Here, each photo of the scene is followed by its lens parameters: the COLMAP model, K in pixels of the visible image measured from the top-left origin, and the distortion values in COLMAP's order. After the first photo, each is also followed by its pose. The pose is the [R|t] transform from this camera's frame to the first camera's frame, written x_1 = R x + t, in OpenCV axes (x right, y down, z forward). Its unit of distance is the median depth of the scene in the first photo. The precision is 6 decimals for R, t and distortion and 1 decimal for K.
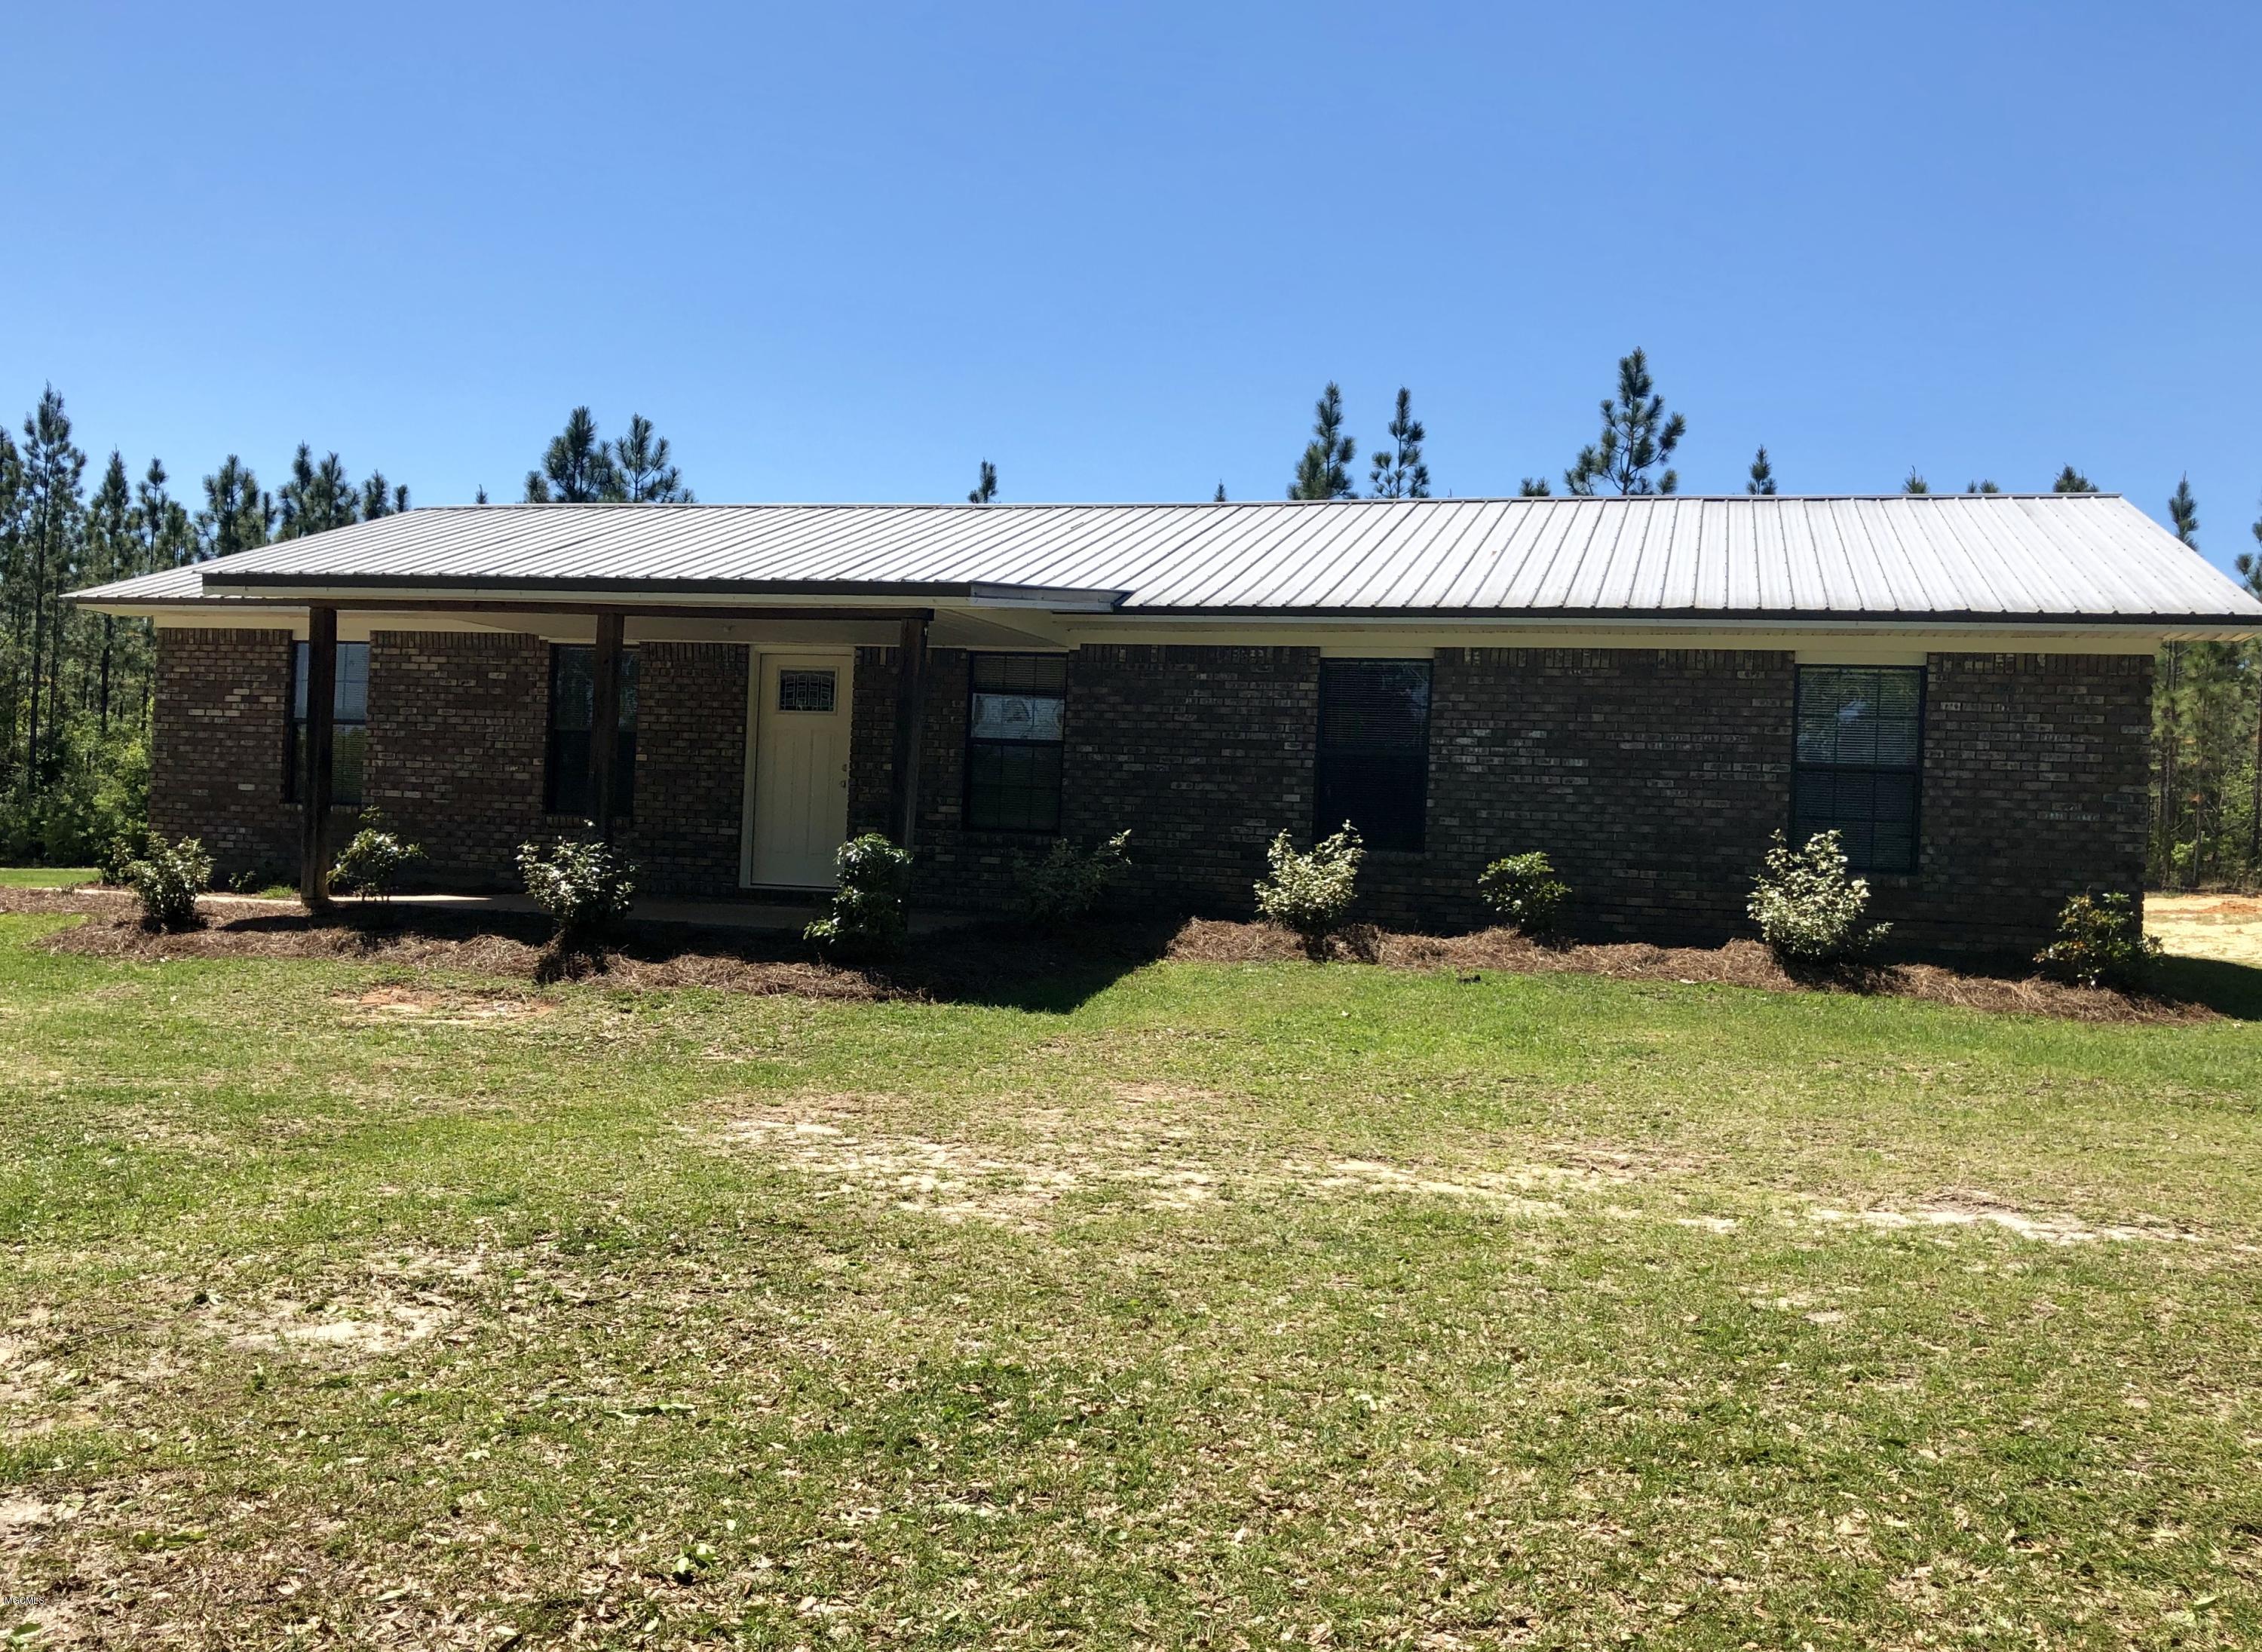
lens RADIAL K [[1877.9, 0, 1133.1], [0, 1877.9, 818.0], [0, 0, 1]] dist [0.048269, -0.019574]
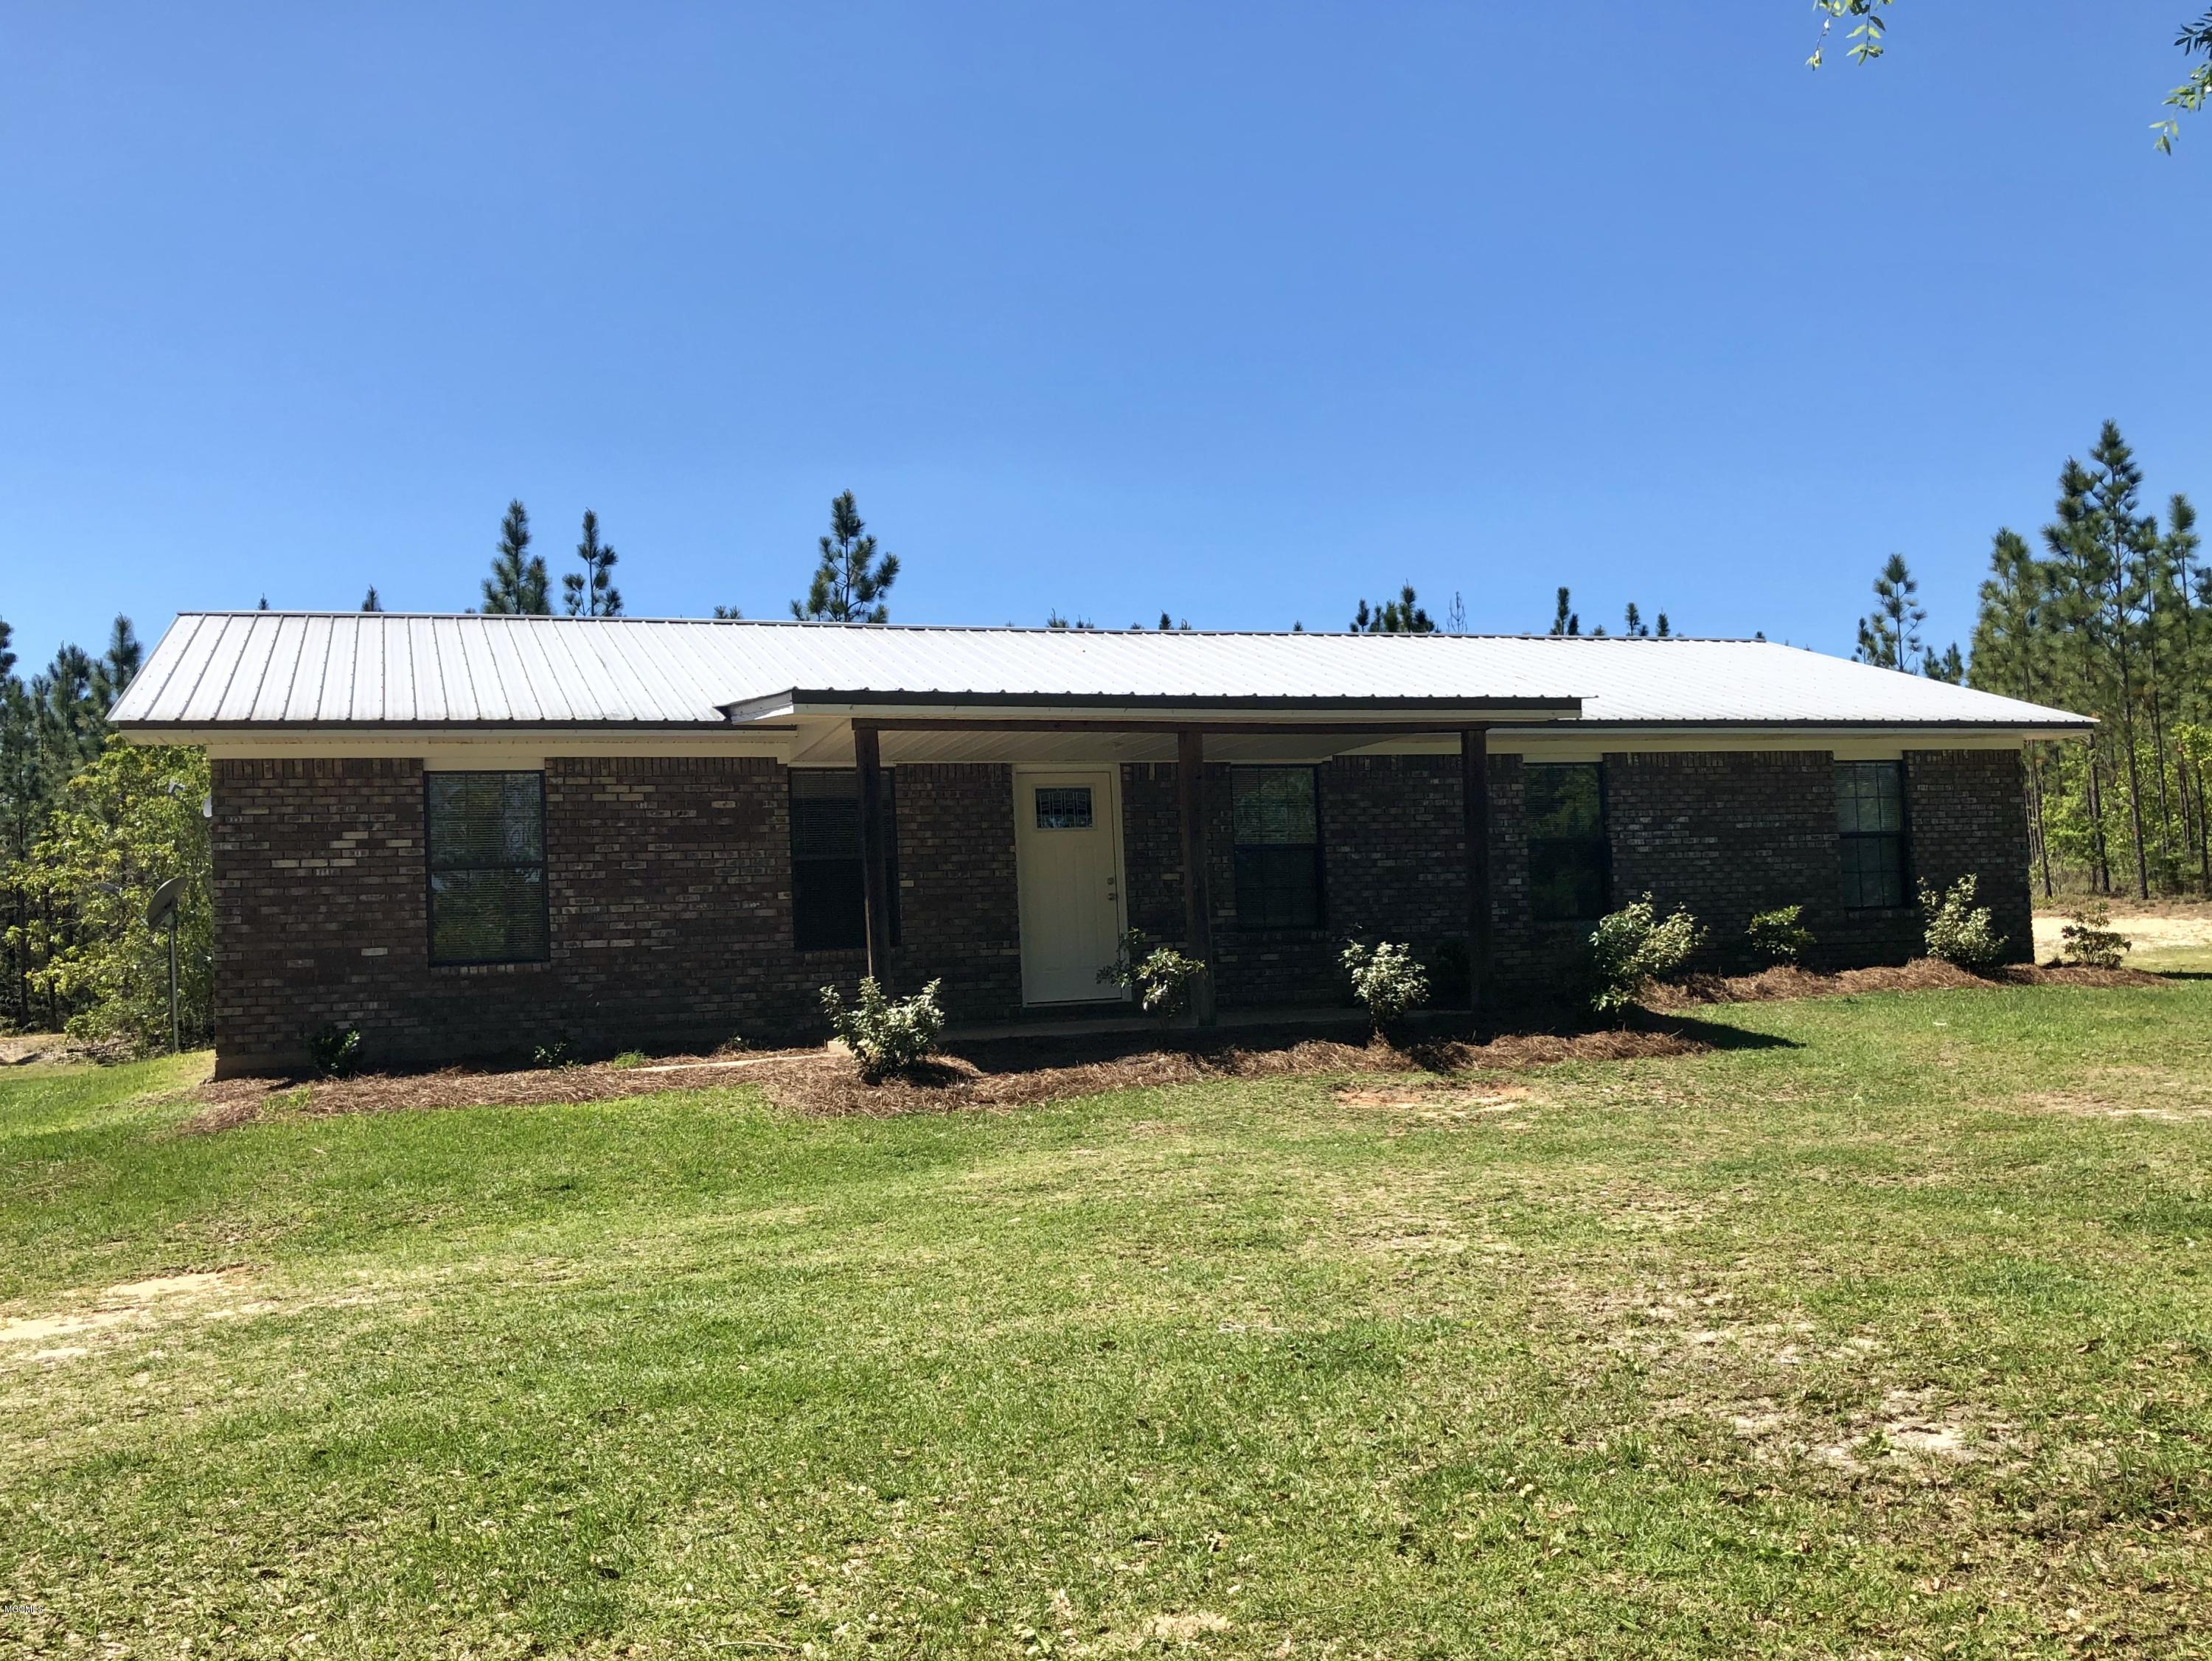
lens RADIAL K [[1855.0, 0, 1106.2], [0, 1855.0, 854.7], [0, 0, 1]] dist [0.057249, -0.028992]
pose [[0.814635, -0.046732, 0.578088, -0.707778], [0.073054, 0.997078, -0.022344, -0.017796], [-0.575354, 0.060434, 0.815669, 0.167841]]
